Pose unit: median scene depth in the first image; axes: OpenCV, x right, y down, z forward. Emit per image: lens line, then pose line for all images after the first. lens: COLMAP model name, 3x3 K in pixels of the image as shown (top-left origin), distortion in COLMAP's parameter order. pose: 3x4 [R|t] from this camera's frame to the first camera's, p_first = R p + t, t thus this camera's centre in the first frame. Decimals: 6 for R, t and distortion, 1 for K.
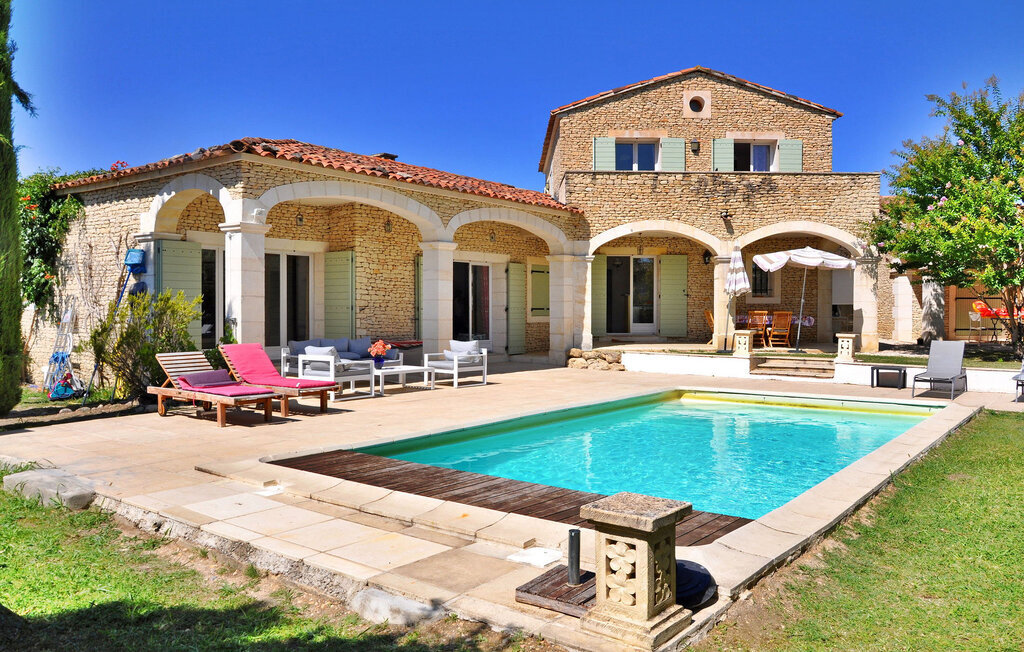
lens RADIAL K [[819.0, 0, 488.2], [0, 819.0, 328.6], [0, 0, 1]] dist [-0.057831, 0.017319]
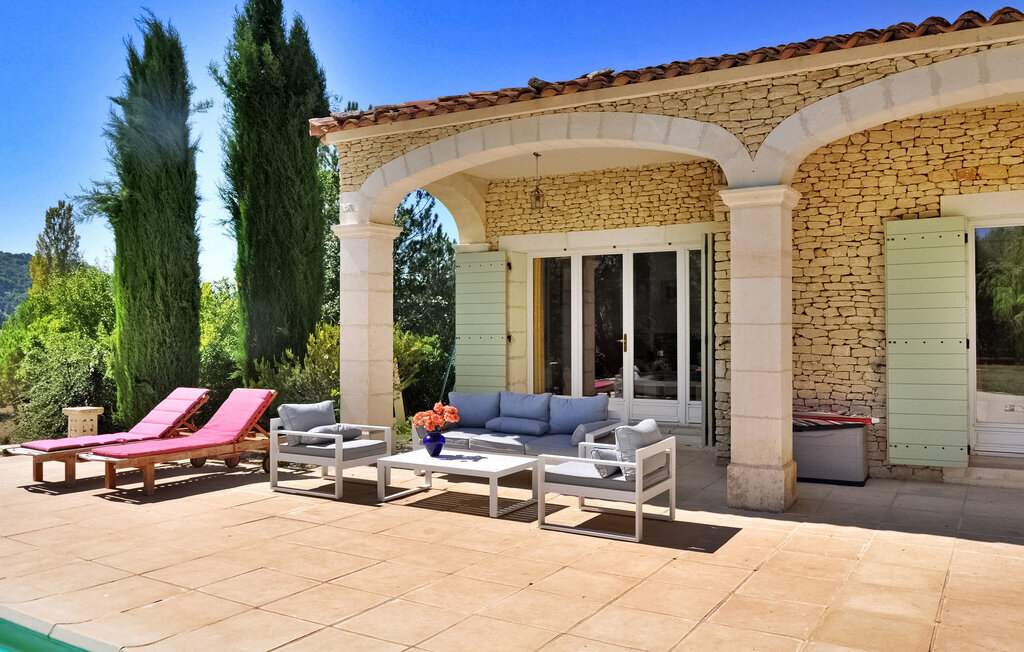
lens RADIAL K [[819.0, 0, 494.5], [0, 819.0, 304.7], [0, 0, 1]] dist [-0.057831, 0.017319]
pose [[0.109805, -0.026332, -0.993604, 0.281978], [-0.011754, 0.999545, -0.027788, -0.026044], [0.993884, 0.014730, 0.109446, 0.659565]]
